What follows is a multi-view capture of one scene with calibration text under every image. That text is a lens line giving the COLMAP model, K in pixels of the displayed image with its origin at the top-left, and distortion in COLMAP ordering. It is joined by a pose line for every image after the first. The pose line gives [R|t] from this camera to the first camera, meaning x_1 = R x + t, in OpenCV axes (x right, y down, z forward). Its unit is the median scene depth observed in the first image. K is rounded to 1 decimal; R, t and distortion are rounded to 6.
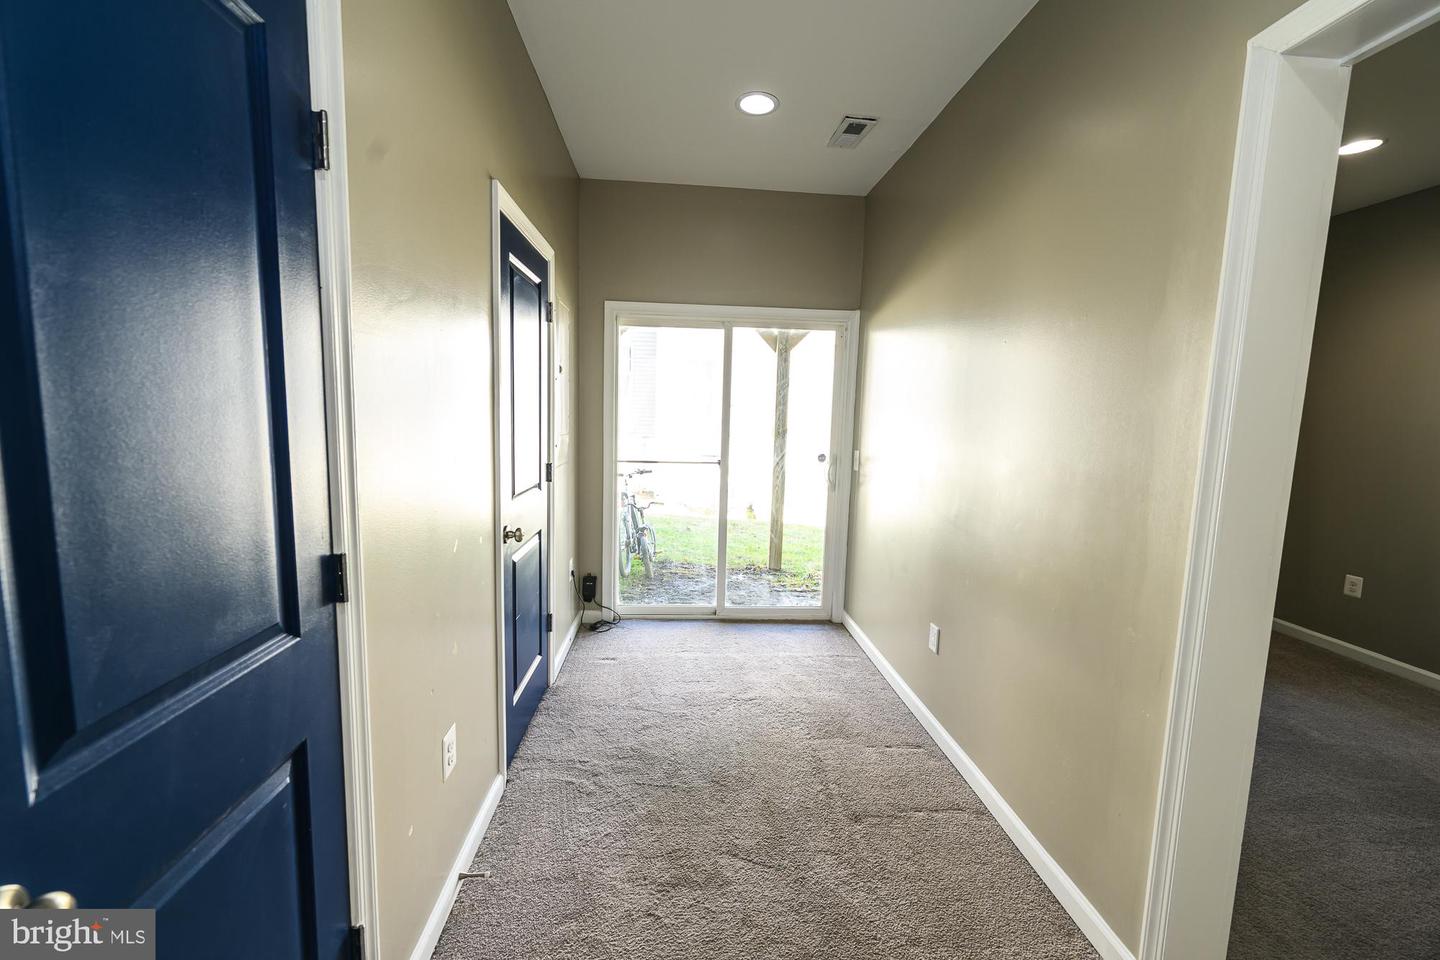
lens RADIAL K [[570.2, 0, 723.6], [0, 570.2, 474.0], [0, 0, 1]] dist [-0.000688, -0.000252]
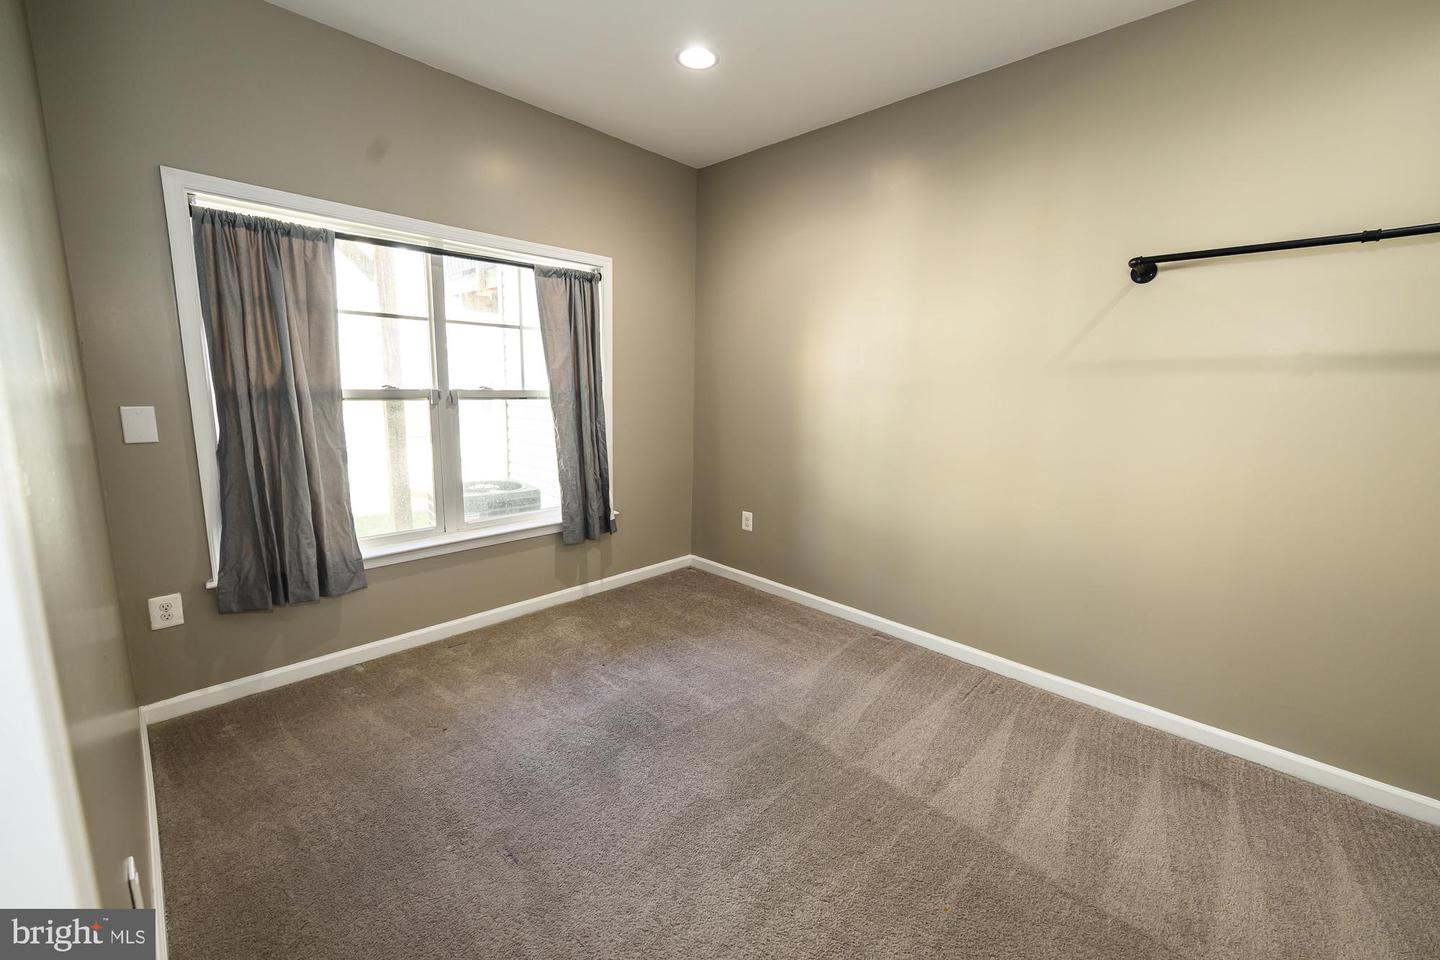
lens RADIAL K [[570.2, 0, 723.6], [0, 570.2, 474.0], [0, 0, 1]] dist [-0.000688, -0.000252]
pose [[0.742006, -0.121167, 0.659353, 0.442966], [0.076470, 0.992409, 0.096316, -0.003842], [-0.666018, -0.021046, 0.745639, 0.262370]]
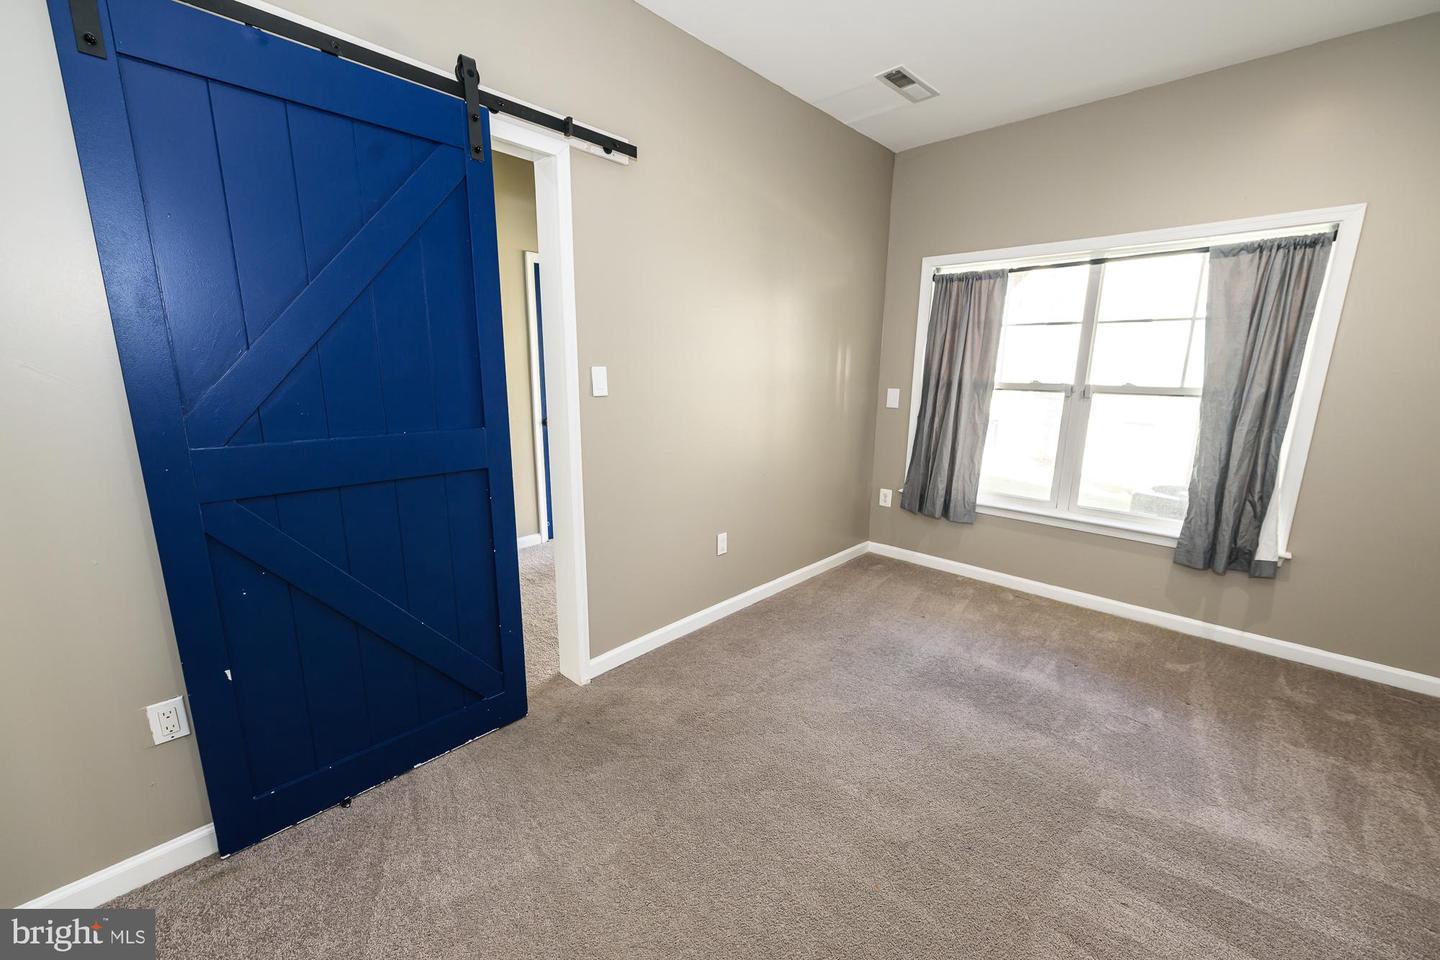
lens RADIAL K [[570.2, 0, 723.6], [0, 570.2, 474.0], [0, 0, 1]] dist [-0.000688, -0.000252]
pose [[0.674817, 0.116208, -0.728778, 1.132061], [-0.074372, 0.993206, 0.089508, 0.036646], [0.734228, -0.006201, 0.678875, 0.048525]]
